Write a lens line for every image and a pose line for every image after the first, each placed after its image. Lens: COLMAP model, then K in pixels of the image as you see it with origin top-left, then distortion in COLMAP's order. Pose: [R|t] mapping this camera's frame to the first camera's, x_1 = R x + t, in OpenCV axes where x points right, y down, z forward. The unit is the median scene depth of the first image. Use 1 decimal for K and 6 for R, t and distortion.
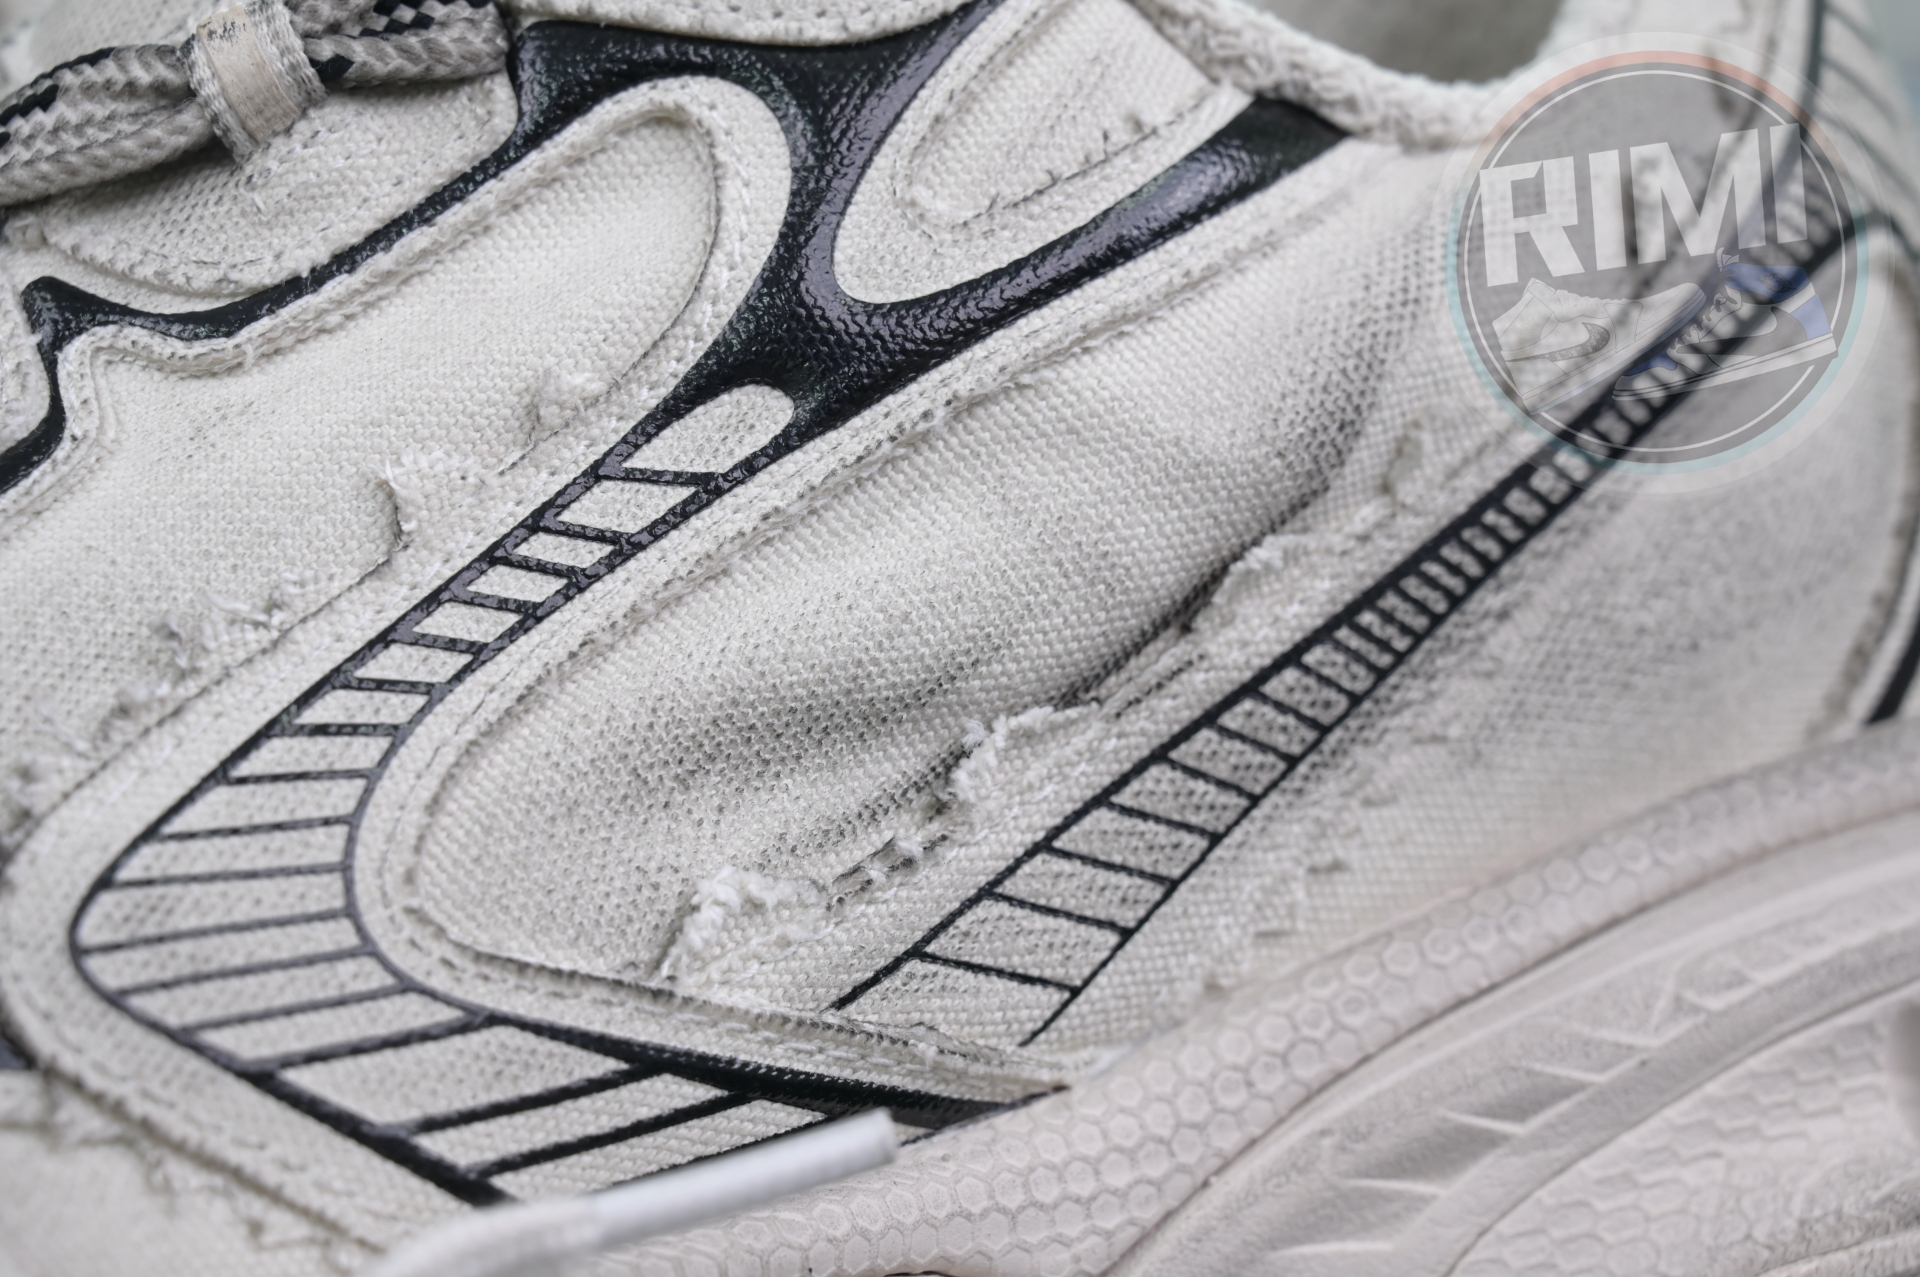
lens RADIAL K [[3912.7, 0, 962.2], [0, 3912.7, 636.9], [0, 0, 1]] dist [-0.031641, 0.000000]
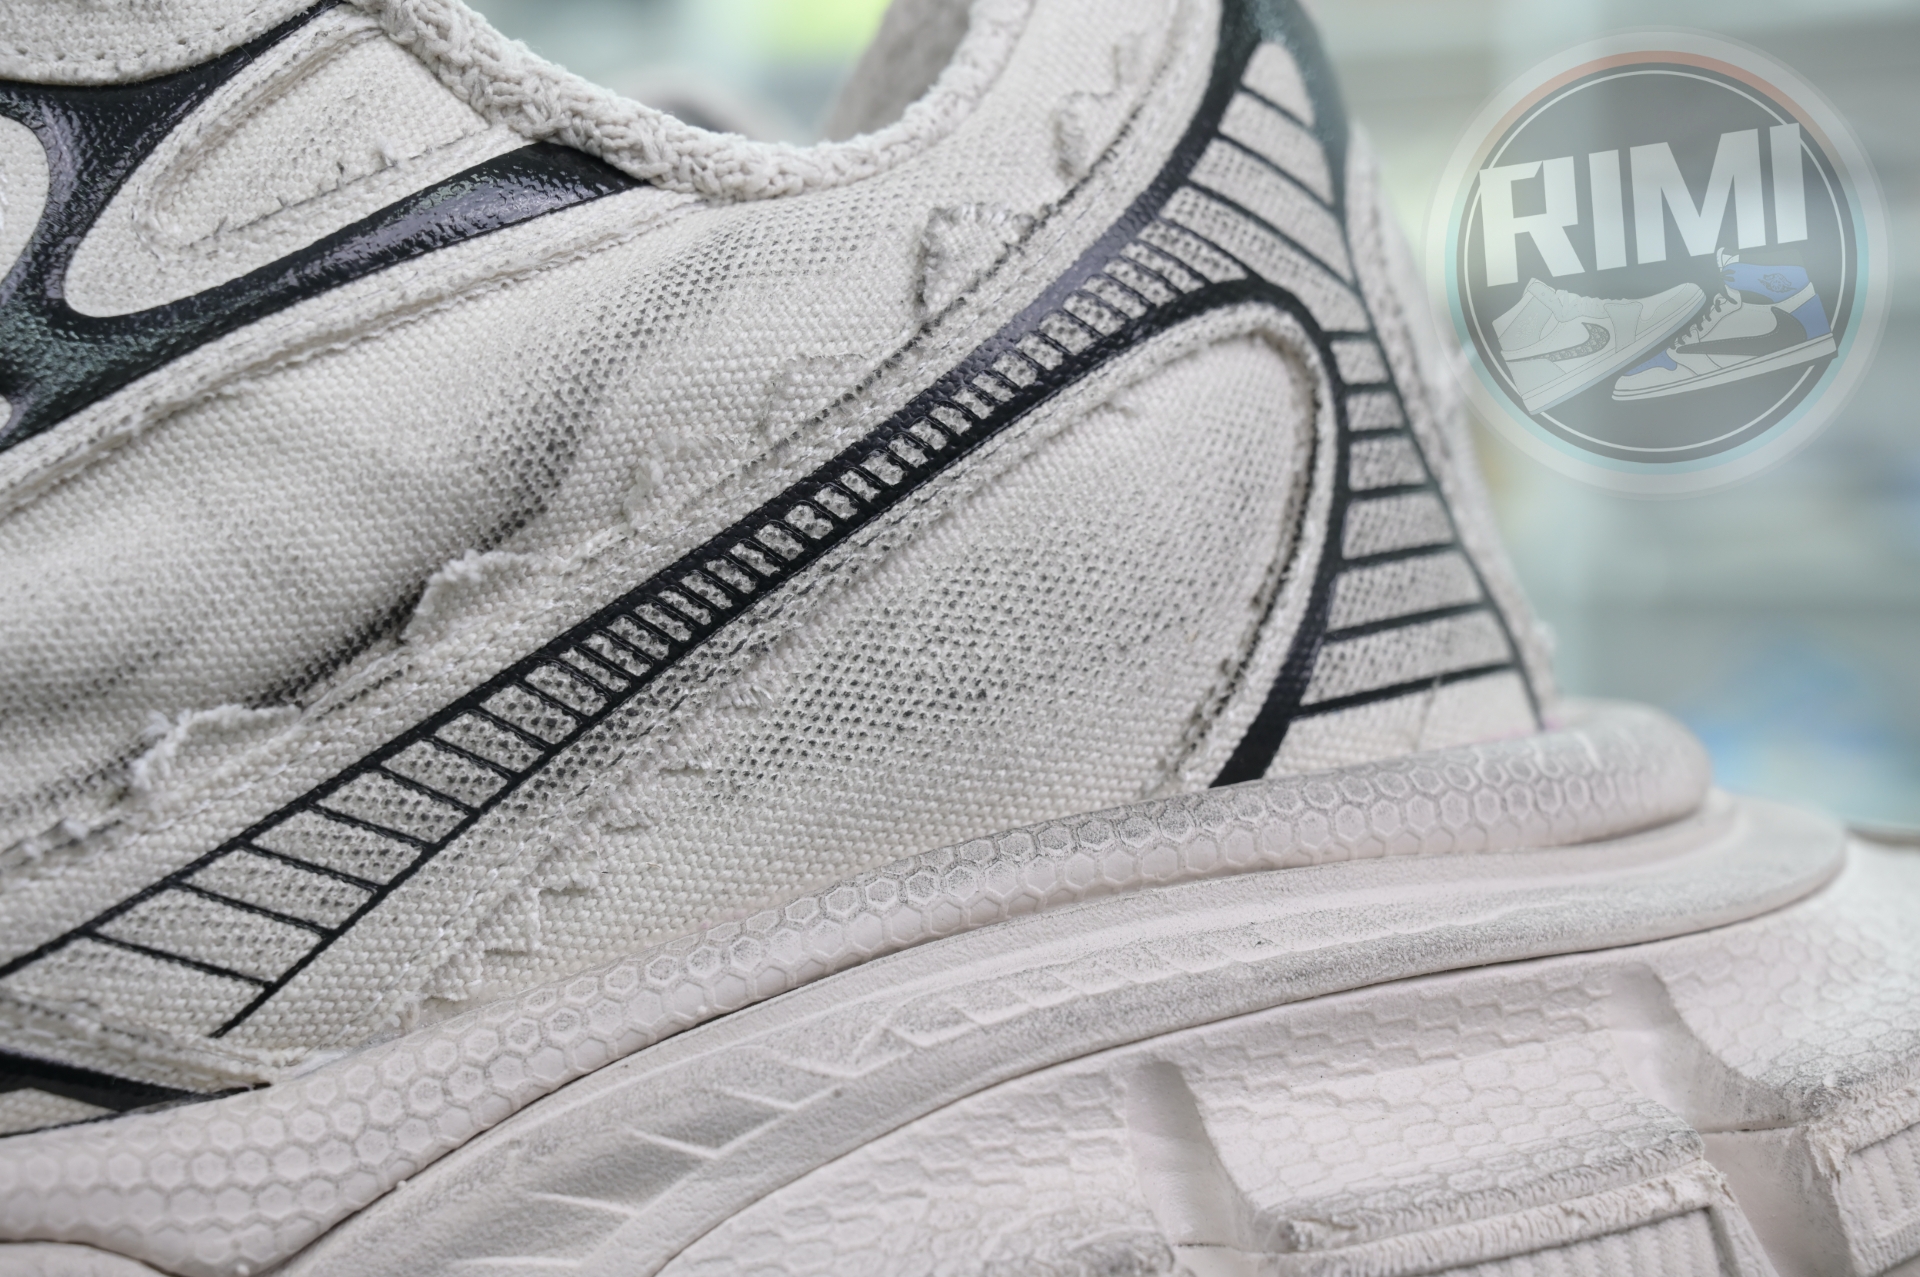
lens RADIAL K [[3912.7, 0, 958.1], [0, 3912.7, 635.5], [0, 0, 1]] dist [-0.031641, 0.000000]
pose [[0.977175, 0.022322, -0.211259, 0.425208], [-0.043643, 0.994346, -0.096806, 0.091302], [0.207903, 0.103816, 0.972625, 0.030491]]
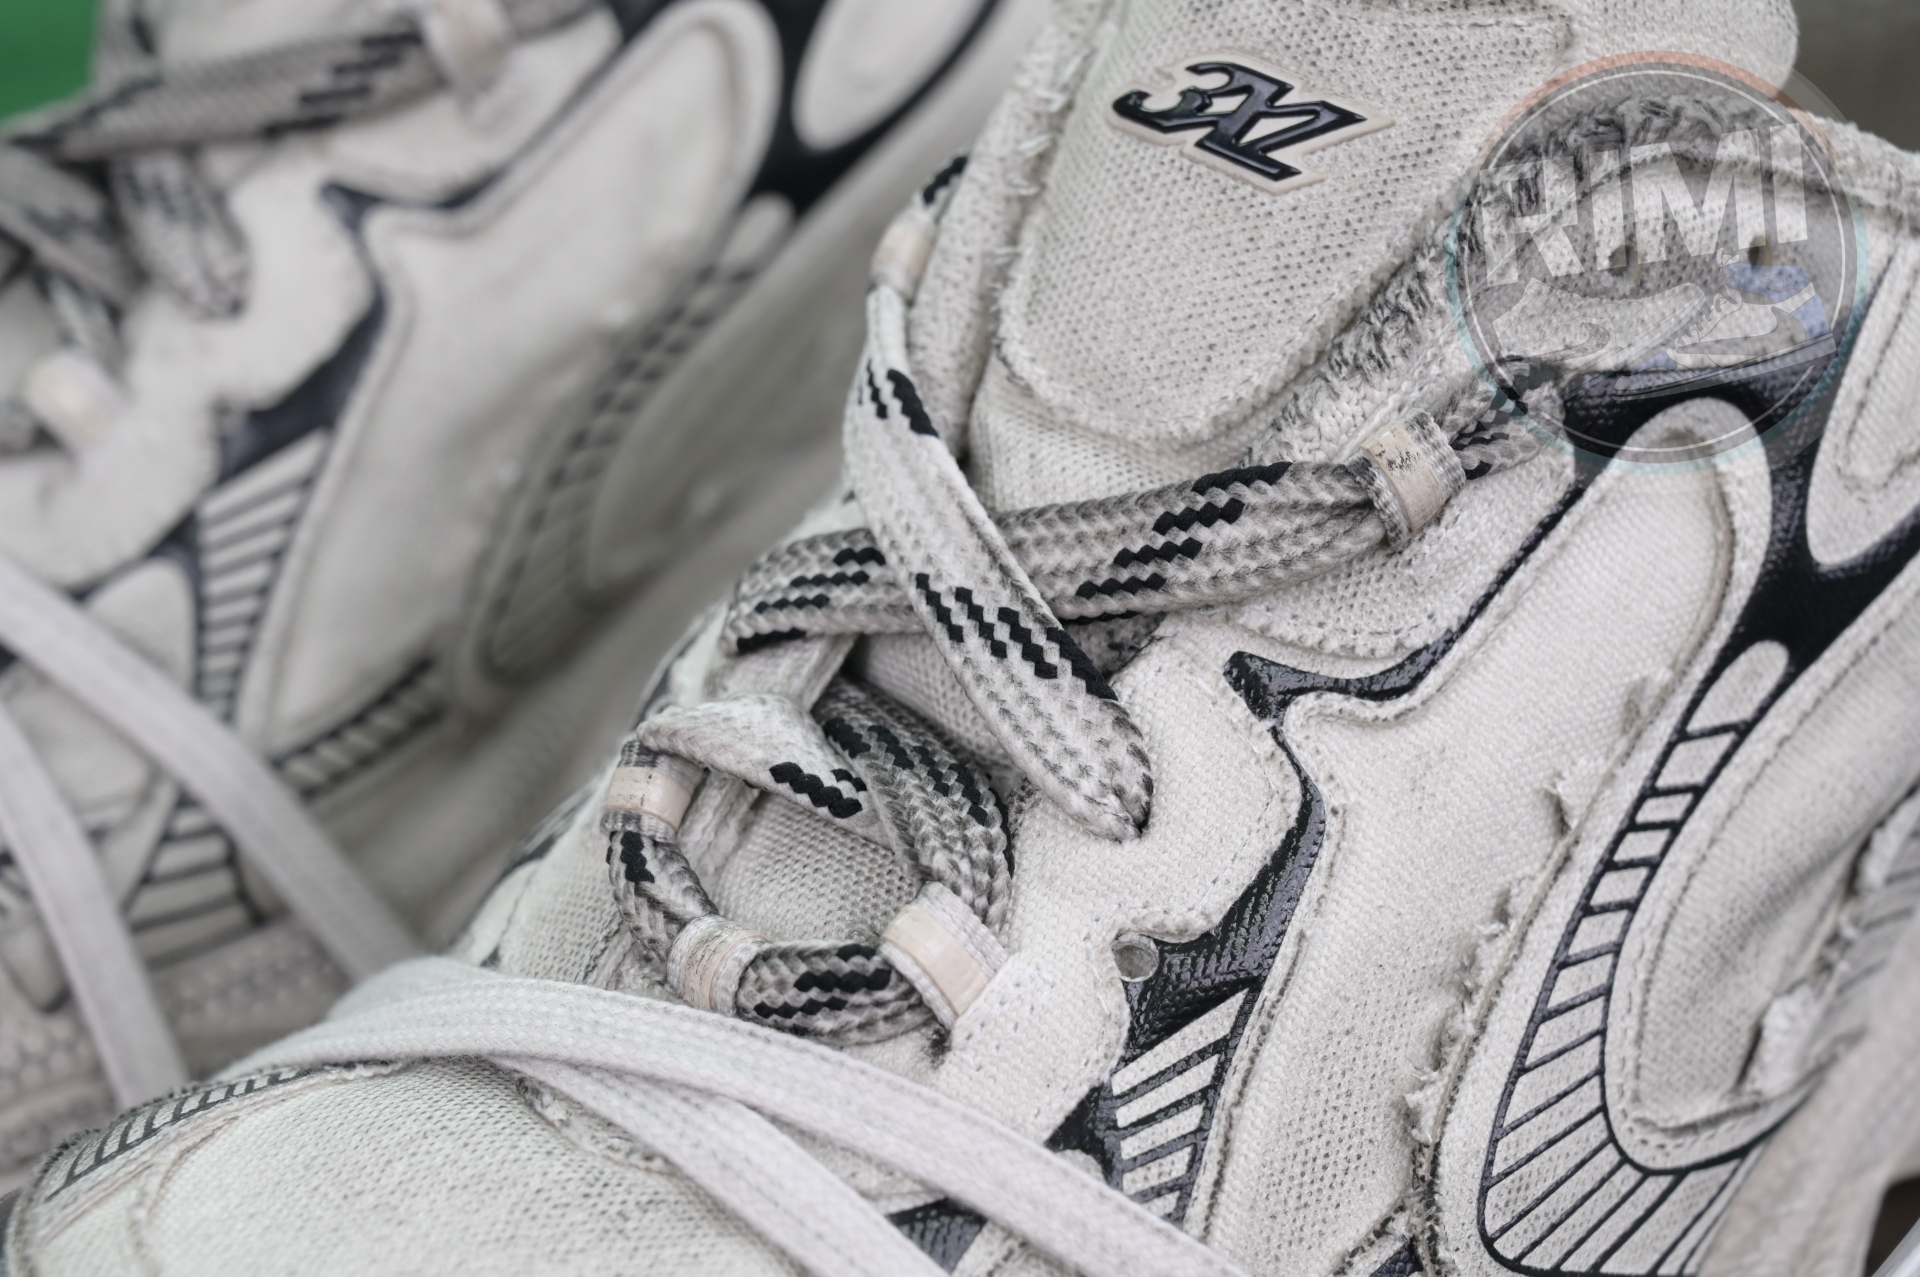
lens RADIAL K [[3912.7, 0, 958.0], [0, 3912.7, 640.9], [0, 0, 1]] dist [-0.031641, 0.000000]
pose [[0.916690, -0.197676, 0.347280, -0.739625], [0.033703, 0.904222, 0.425731, -0.619140], [-0.398175, -0.378559, 0.835553, 0.018794]]
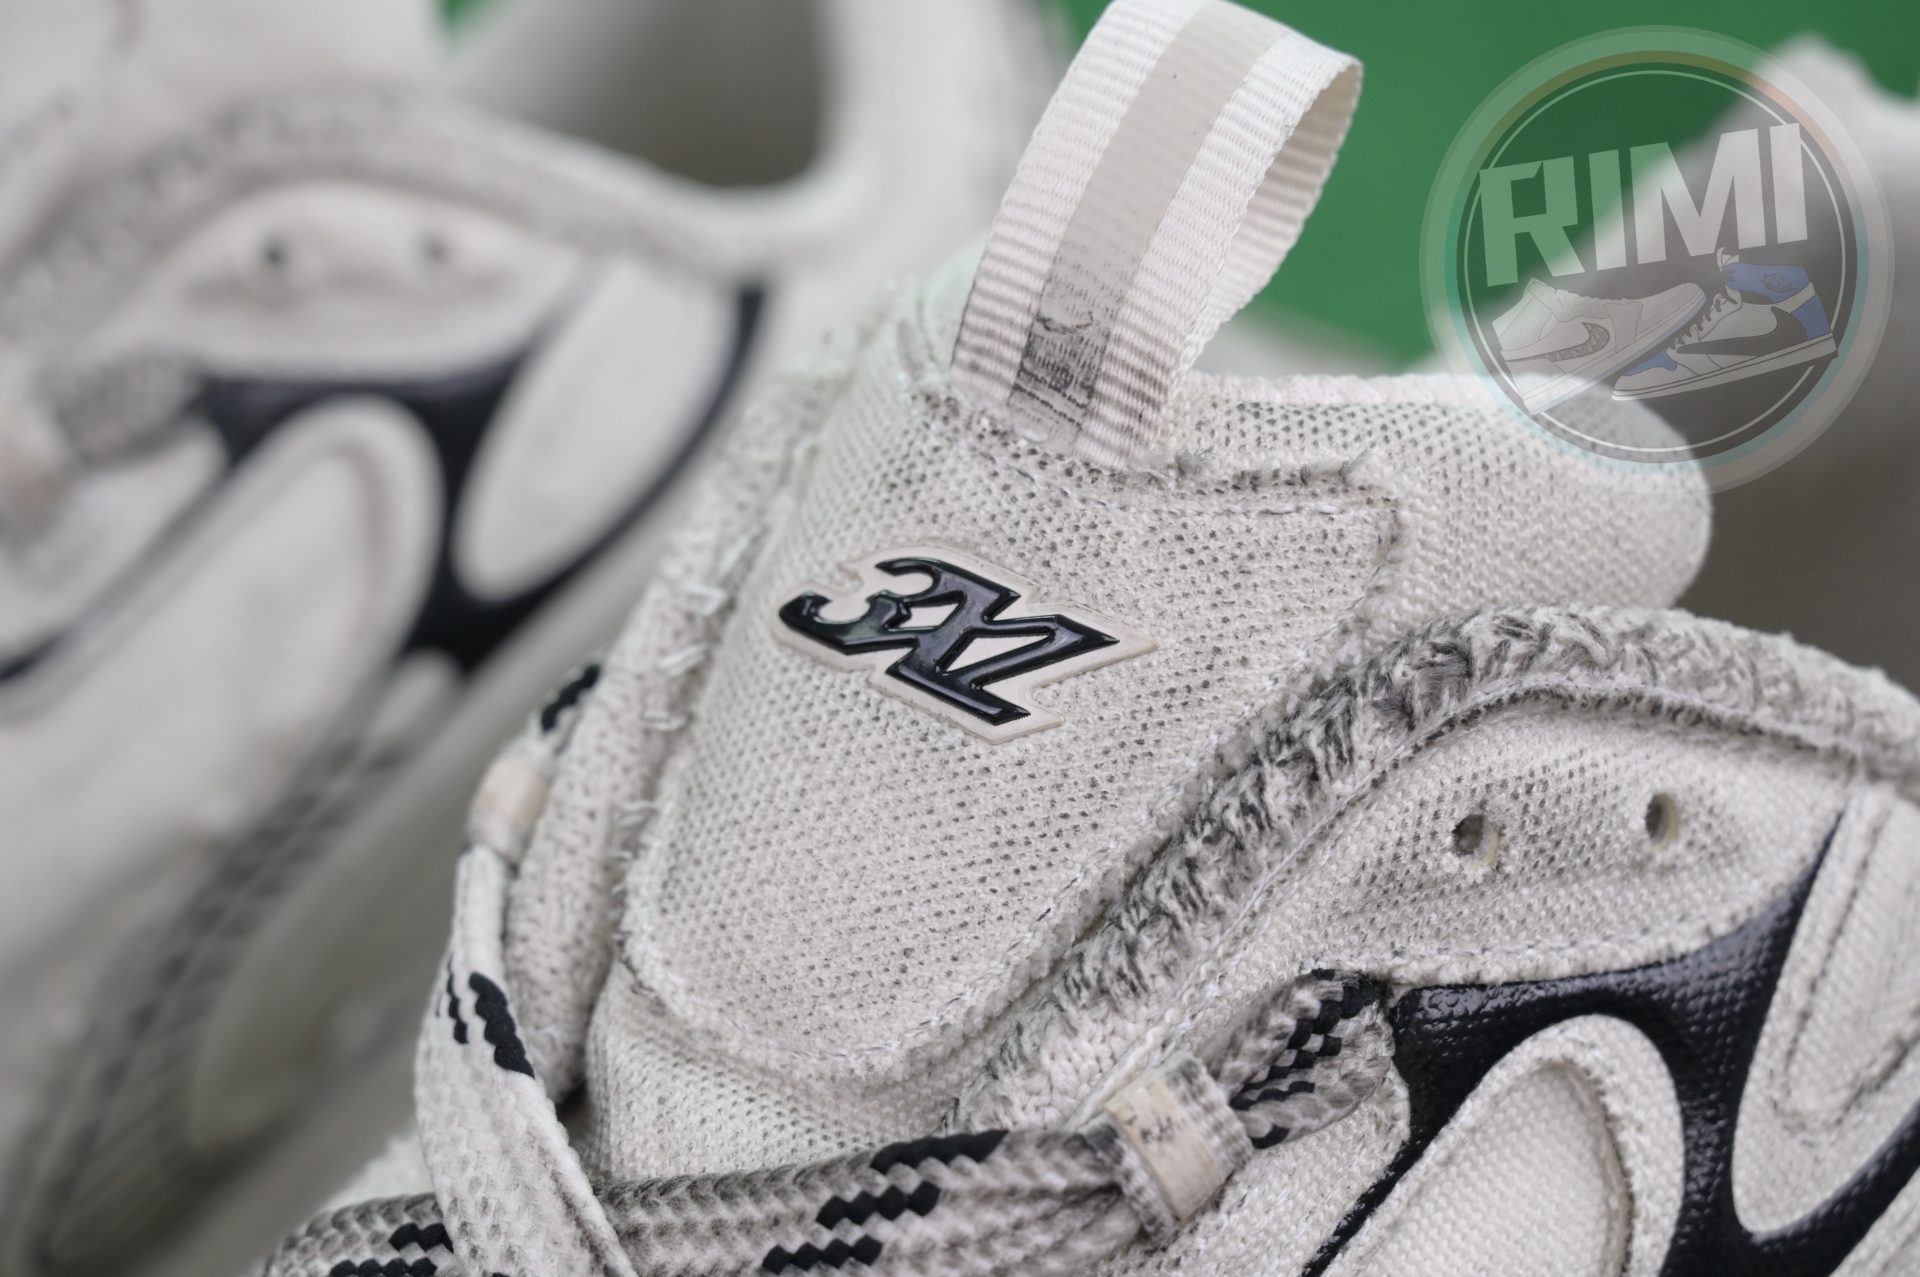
lens RADIAL K [[3912.7, 0, 958.3], [0, 3912.7, 546.2], [0, 0, 1]] dist [-0.031641, 0.000000]
pose [[0.913341, -0.165586, 0.372007, -0.524655], [0.029253, 0.937906, 0.345654, -0.570538], [-0.406142, -0.304818, 0.861472, 0.308124]]
